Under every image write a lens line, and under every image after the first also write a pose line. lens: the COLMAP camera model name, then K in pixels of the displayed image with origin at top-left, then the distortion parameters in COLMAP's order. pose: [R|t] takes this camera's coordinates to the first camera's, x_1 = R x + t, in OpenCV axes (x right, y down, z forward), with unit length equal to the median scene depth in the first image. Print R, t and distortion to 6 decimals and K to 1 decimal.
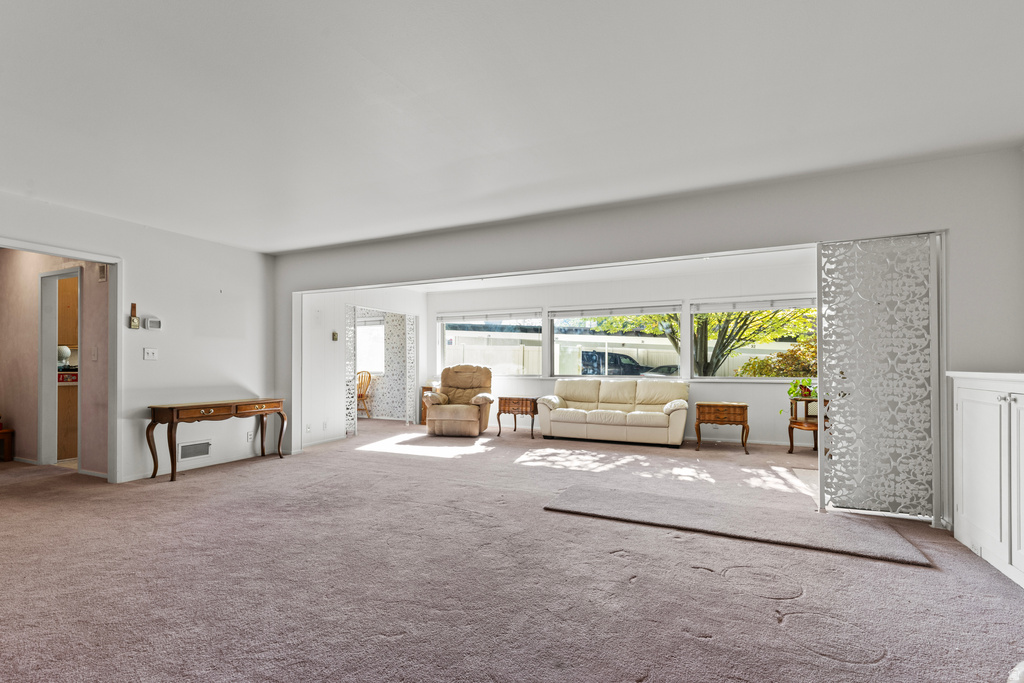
lens RADIAL K [[463.0, 0, 509.9], [0, 463.0, 362.4], [0, 0, 1]] dist [0.001190, -0.000052]
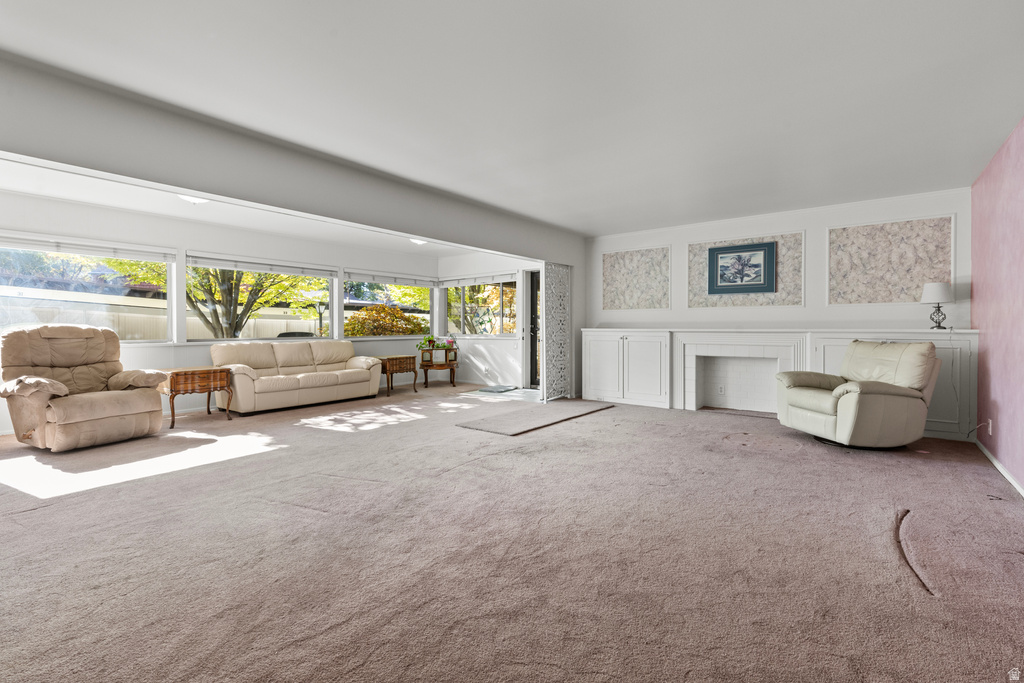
lens RADIAL K [[459.6, 0, 510.5], [0, 459.6, 329.3], [0, 0, 1]] dist [0.000863, -0.000057]
pose [[0.214244, -0.004779, 0.976769, -0.831602], [-0.003791, 0.999976, 0.005724, 0.006991], [-0.976773, -0.004929, 0.214221, 0.507829]]
